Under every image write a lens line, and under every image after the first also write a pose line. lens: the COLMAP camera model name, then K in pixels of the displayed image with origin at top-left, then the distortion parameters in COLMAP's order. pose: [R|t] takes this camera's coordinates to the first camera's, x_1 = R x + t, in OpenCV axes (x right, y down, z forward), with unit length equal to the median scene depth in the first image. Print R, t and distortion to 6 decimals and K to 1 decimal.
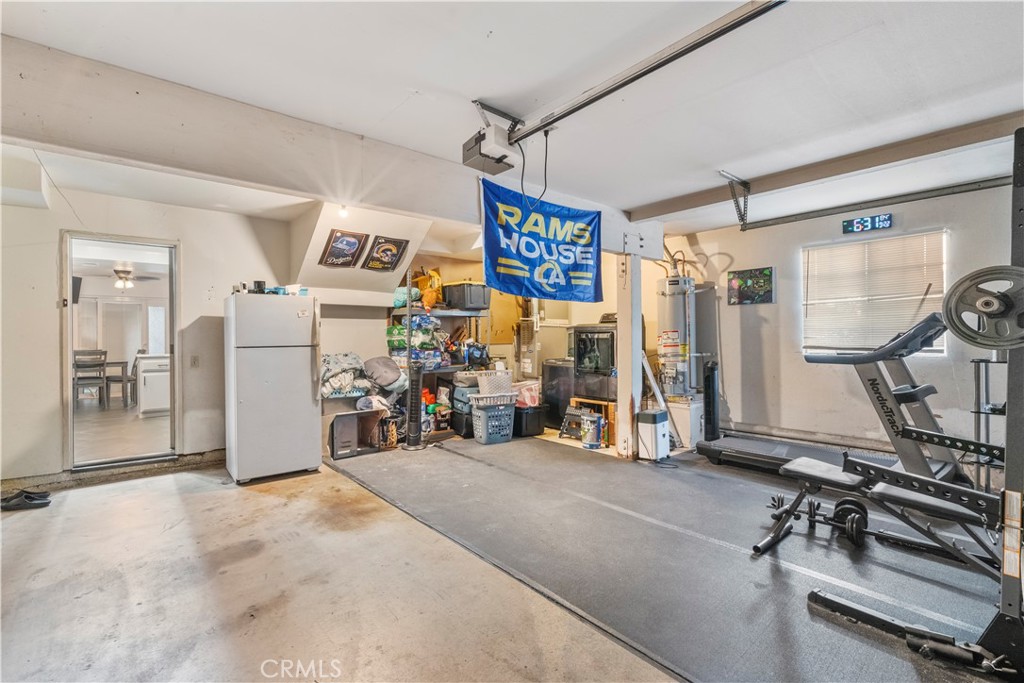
lens RADIAL K [[466.0, 0, 515.1], [0, 466.0, 340.0], [0, 0, 1]] dist [-0.000118, -0.000252]
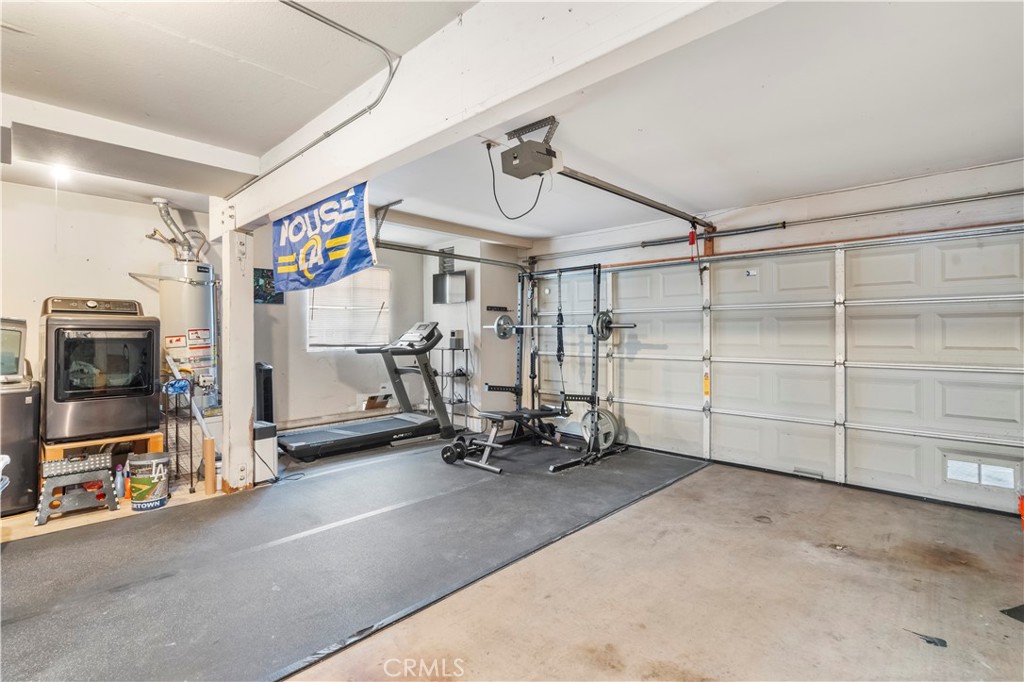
lens RADIAL K [[466.0, 0, 515.3], [0, 466.0, 335.2], [0, 0, 1]] dist [-0.000118, -0.000252]
pose [[-0.099054, 0.003987, 0.995074, -0.581256], [0.007343, 0.999968, -0.003276, -0.002338], [-0.995055, 0.006983, -0.099080, 0.608921]]
